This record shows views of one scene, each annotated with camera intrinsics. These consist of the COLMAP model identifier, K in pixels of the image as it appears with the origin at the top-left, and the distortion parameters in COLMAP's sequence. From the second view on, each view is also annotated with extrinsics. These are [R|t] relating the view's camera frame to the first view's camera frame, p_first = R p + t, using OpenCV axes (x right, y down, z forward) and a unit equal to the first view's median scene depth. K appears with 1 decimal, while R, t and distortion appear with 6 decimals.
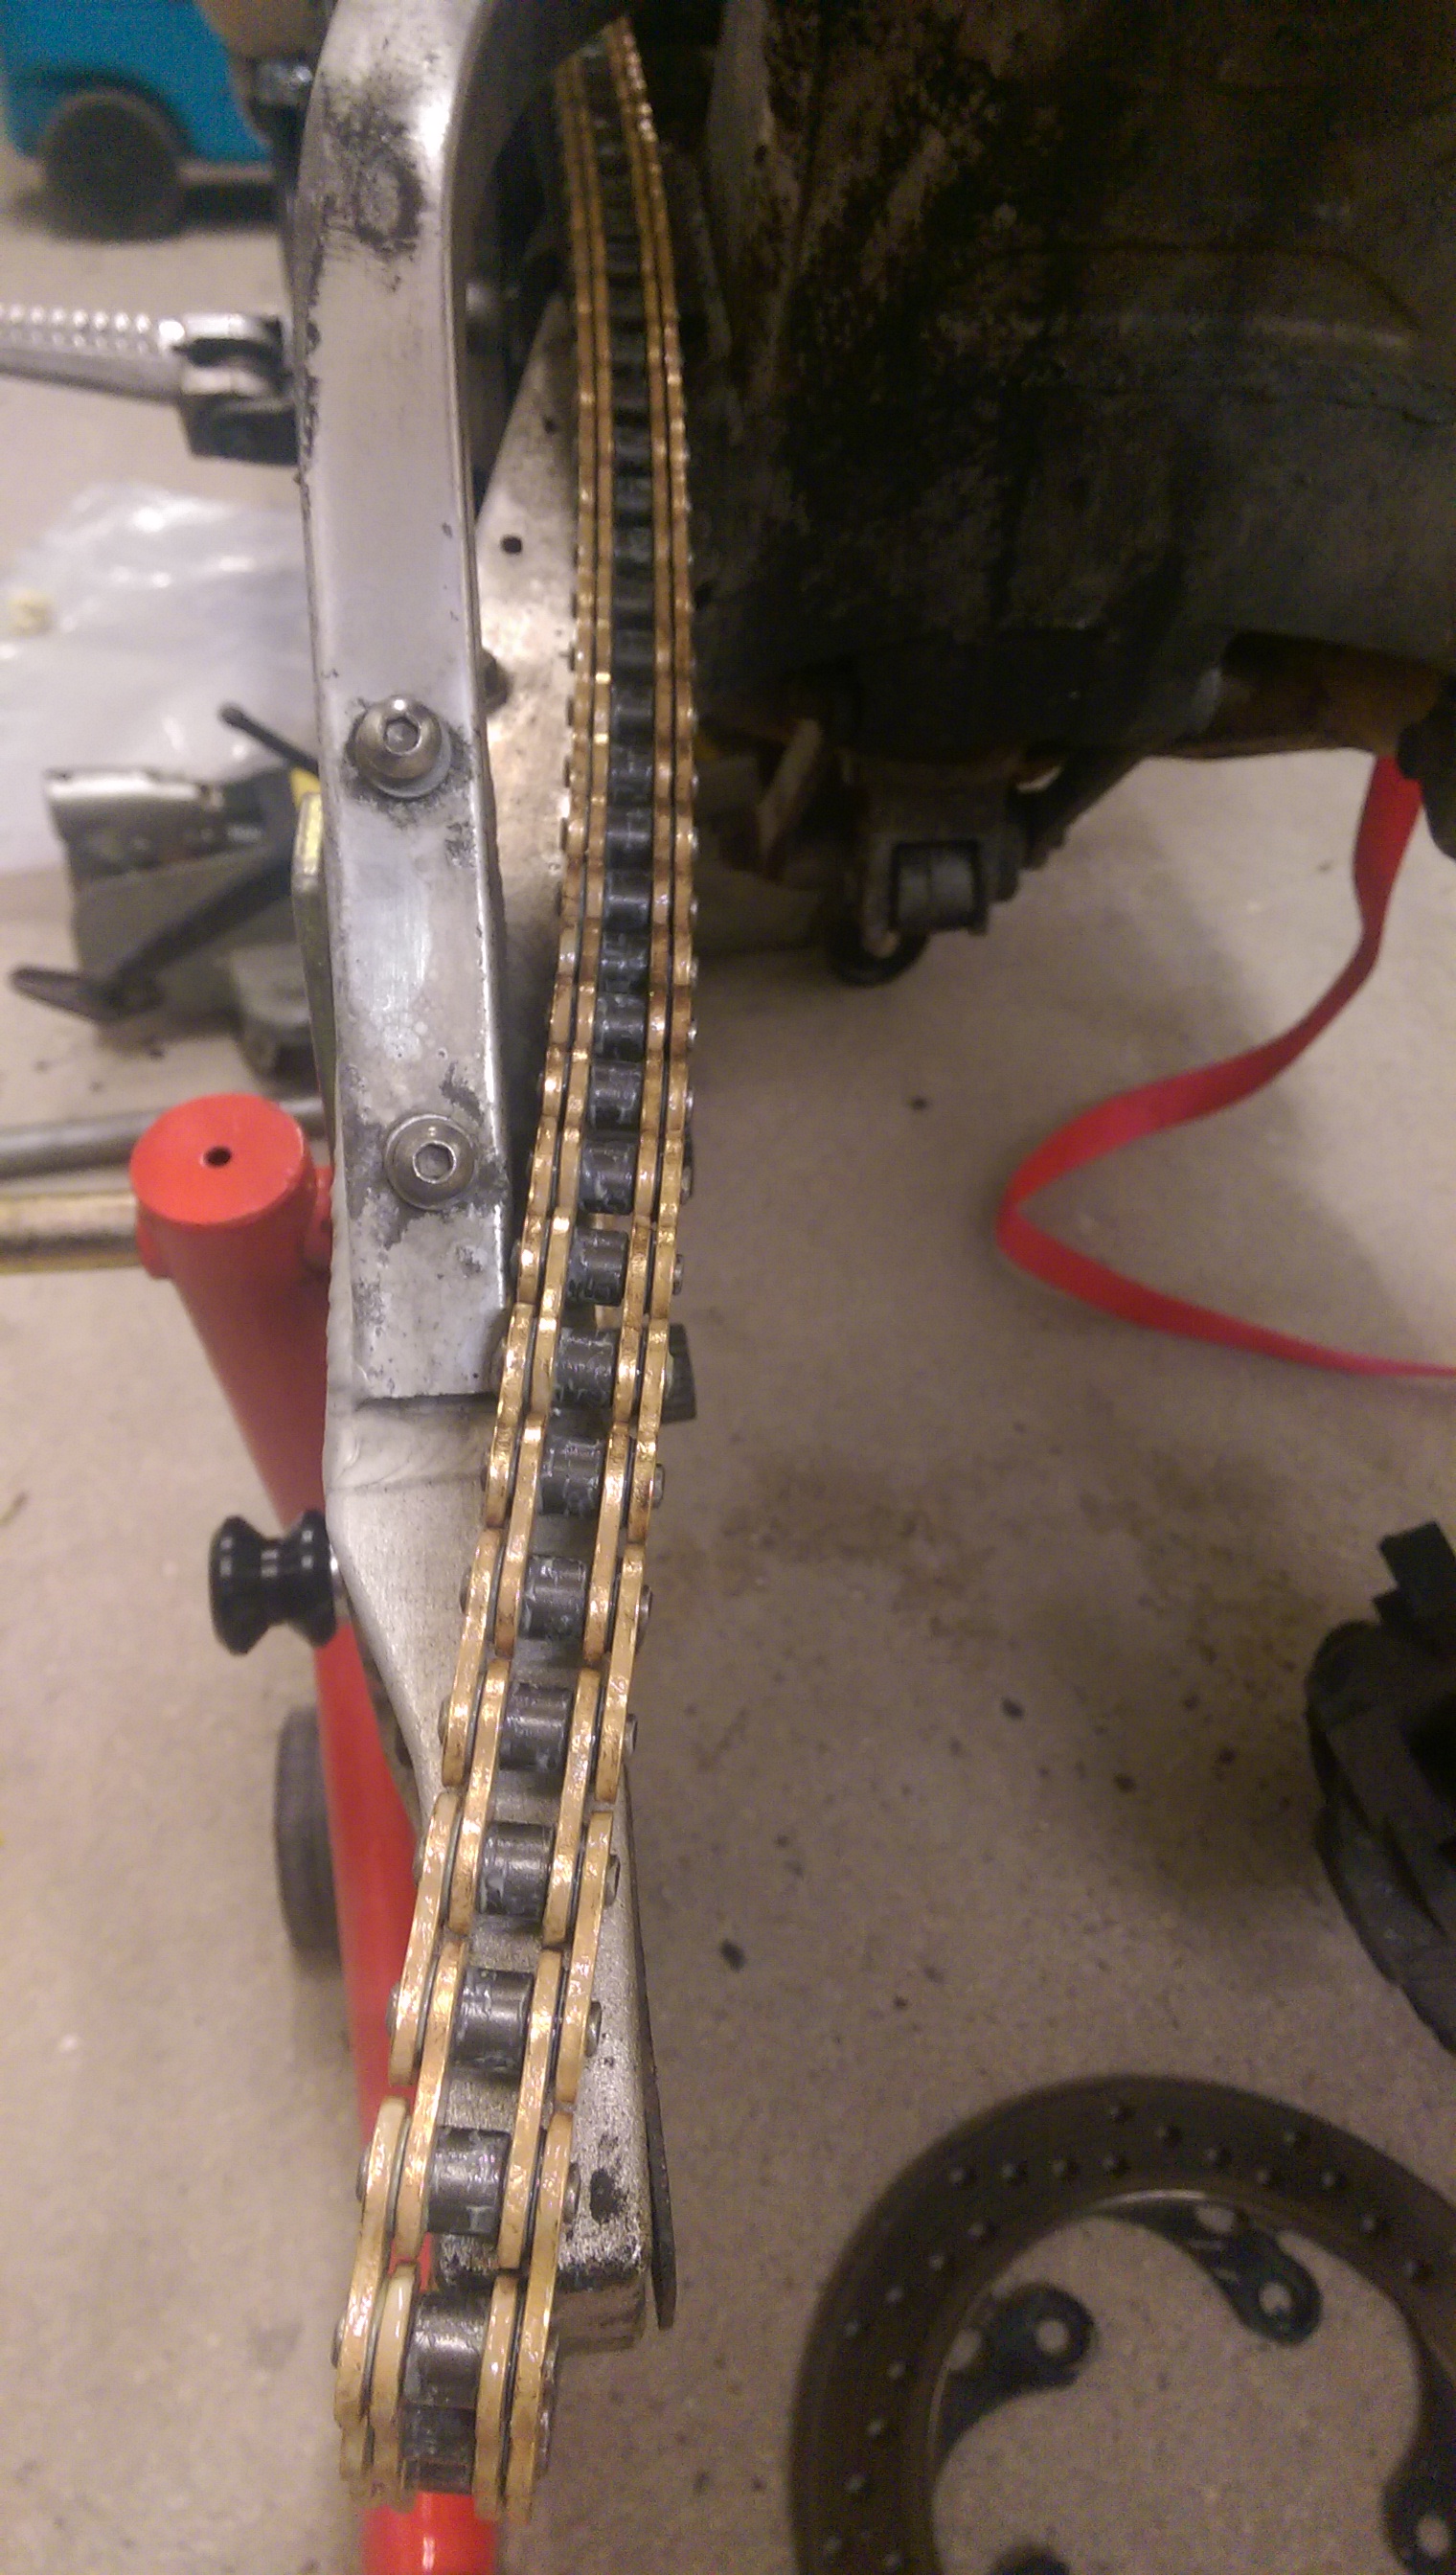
lens RADIAL K [[1818.3, 0, 779.2], [0, 1818.3, 1178.6], [0, 0, 1]] dist [0.106769, -0.140639]
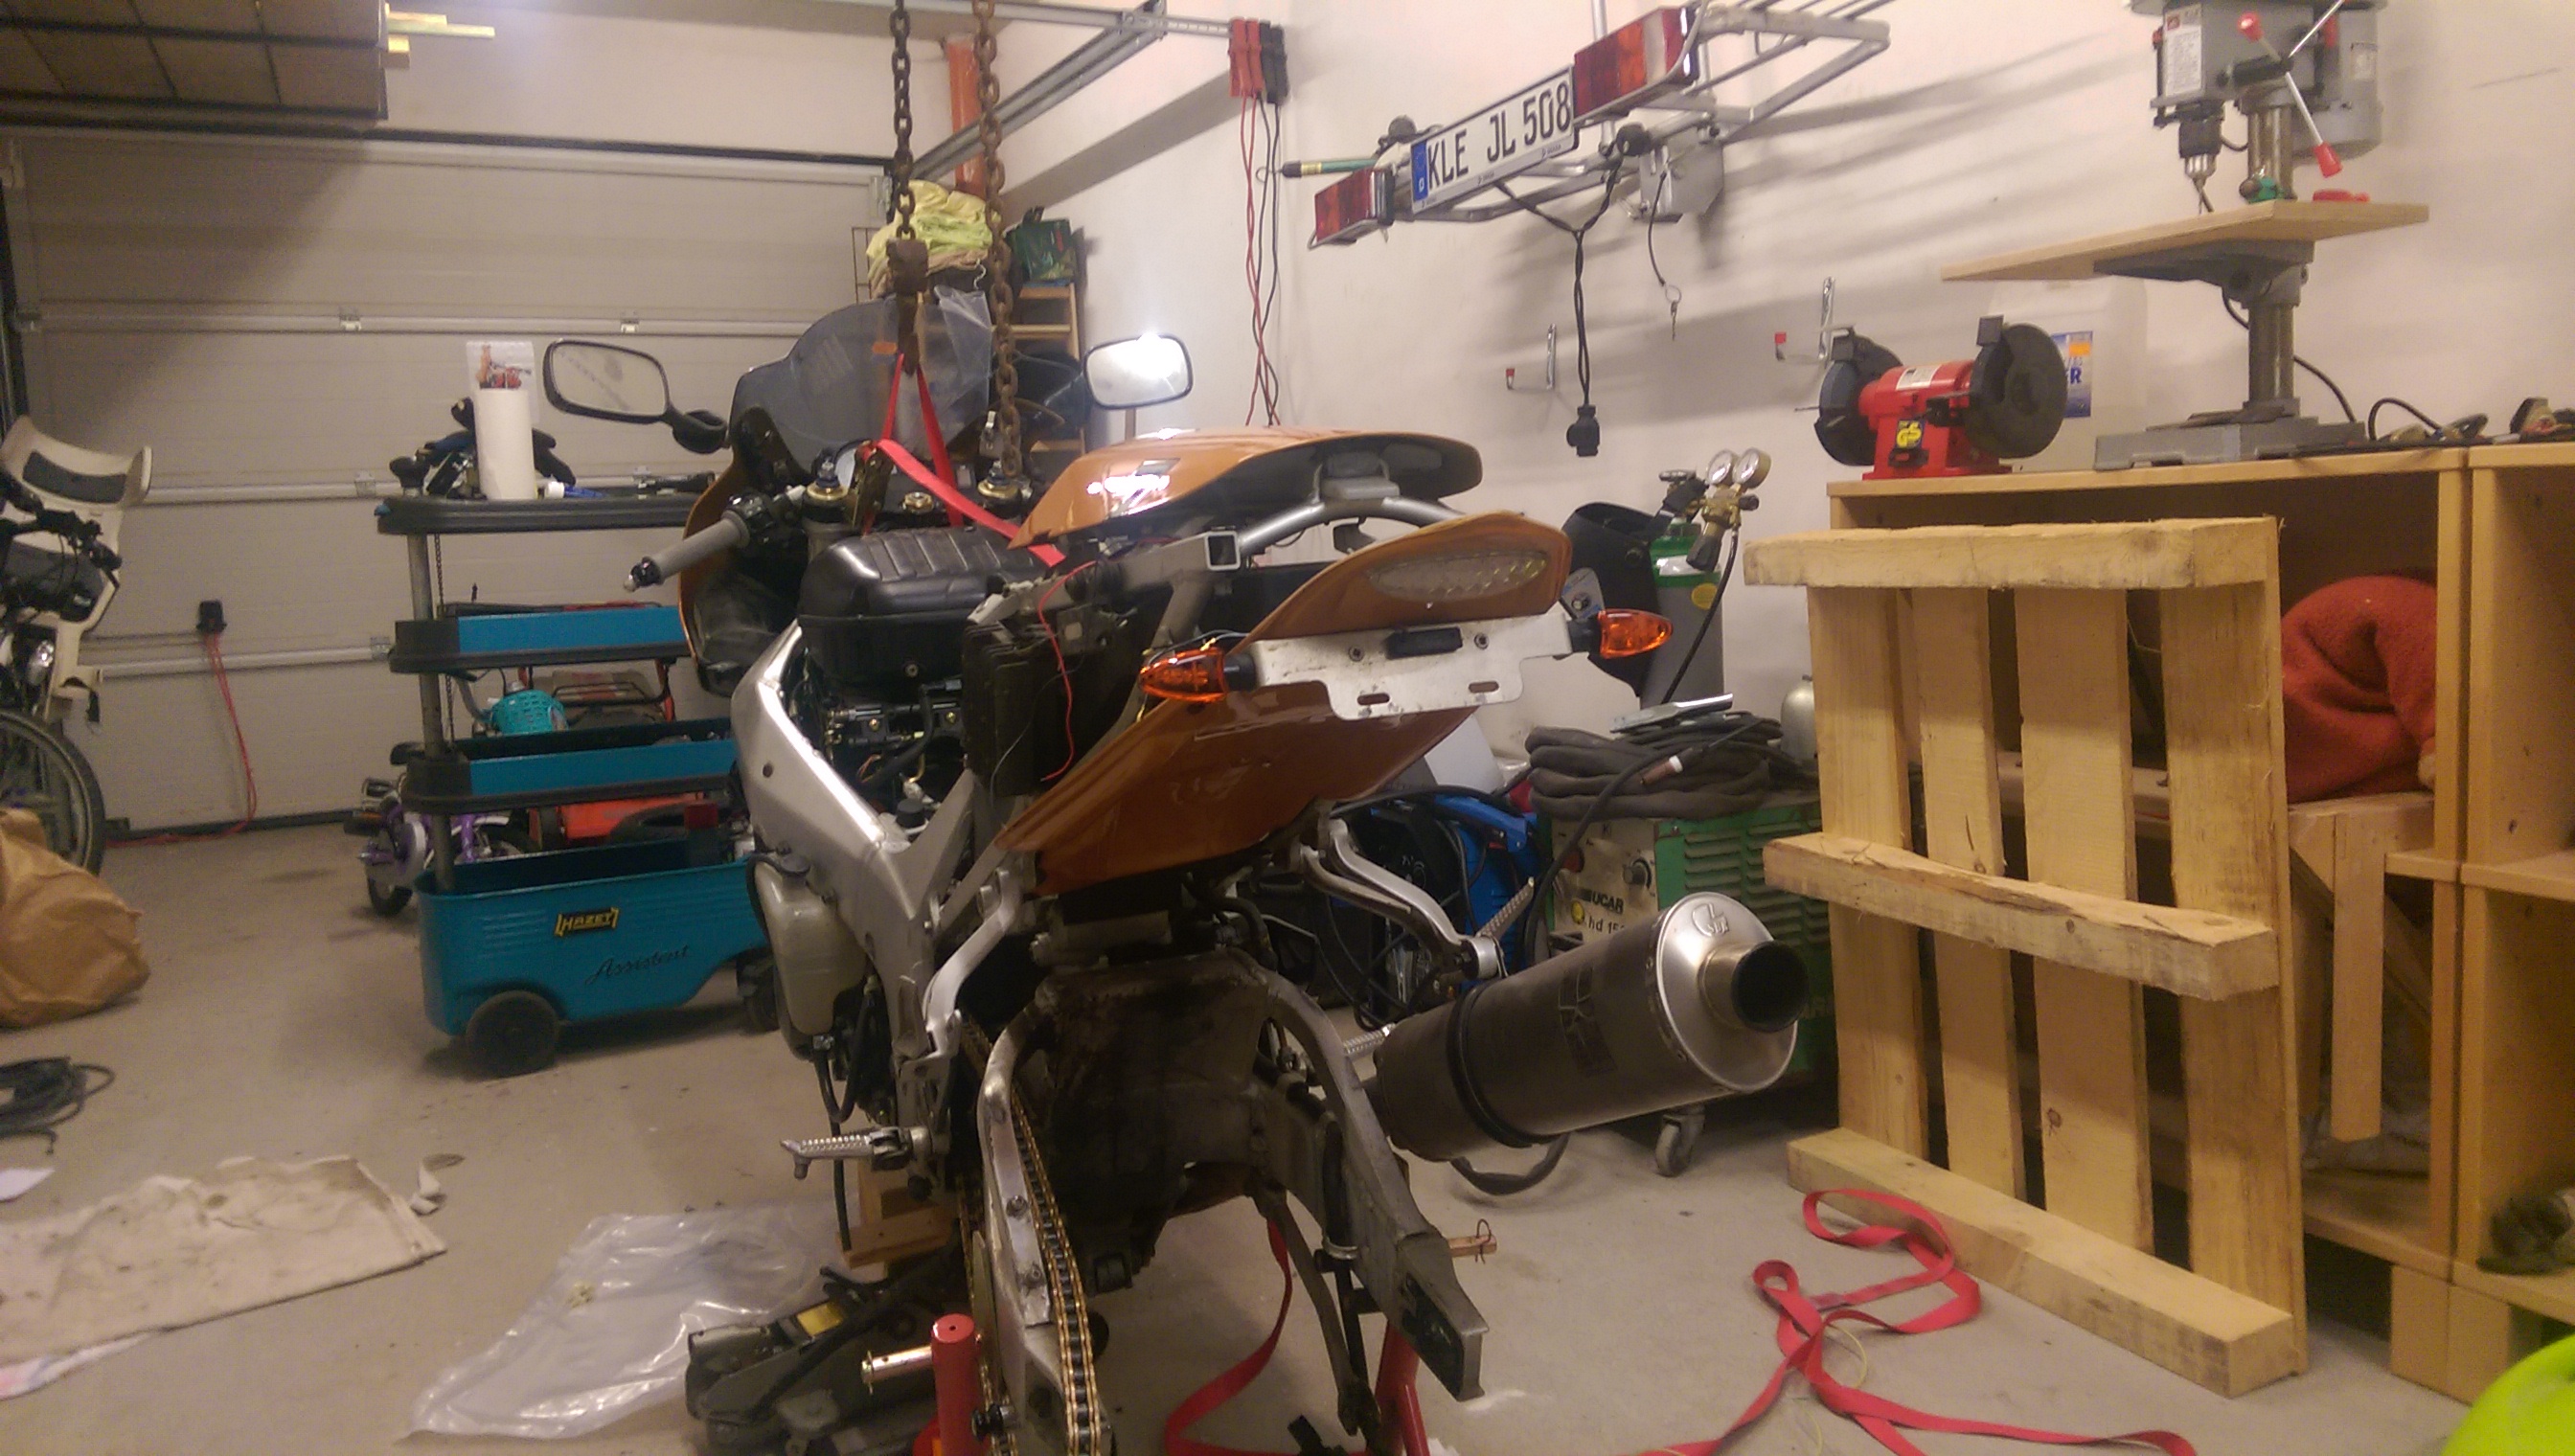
lens RADIAL K [[1818.3, 0, 1287.5], [0, 1818.3, 728.0], [0, 0, 1]] dist [0.106769, -0.140639]
pose [[0.961016, -0.121741, 0.248247, -0.329831], [0.234825, 0.833353, -0.500380, 0.811278], [-0.145961, 0.539168, 0.829454, -2.391738]]
